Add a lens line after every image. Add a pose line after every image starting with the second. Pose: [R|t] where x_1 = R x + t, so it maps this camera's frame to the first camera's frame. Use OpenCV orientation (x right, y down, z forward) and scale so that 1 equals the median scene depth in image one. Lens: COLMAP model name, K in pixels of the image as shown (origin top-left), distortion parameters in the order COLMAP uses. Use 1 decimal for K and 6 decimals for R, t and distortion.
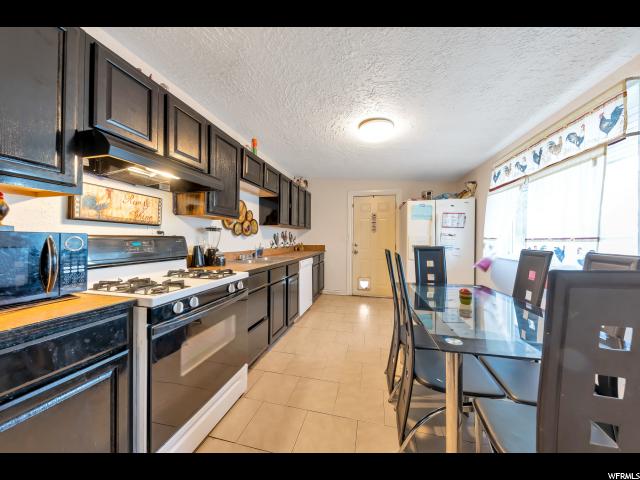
lens RADIAL K [[211.5, 0, 320.0], [0, 211.5, 240.0], [0, 0, 1]] dist [0.000163, -0.000124]
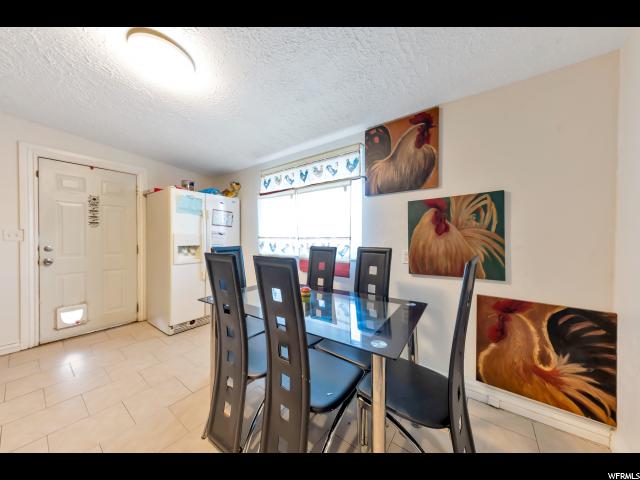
lens RADIAL K [[211.5, 0, 320.0], [0, 211.5, 240.0], [0, 0, 1]] dist [0.000163, -0.000124]
pose [[0.385530, -0.007965, 0.922661, -0.130663], [0.003242, 0.999968, 0.007278, -0.000953], [-0.922689, 0.000185, 0.385544, 0.353029]]
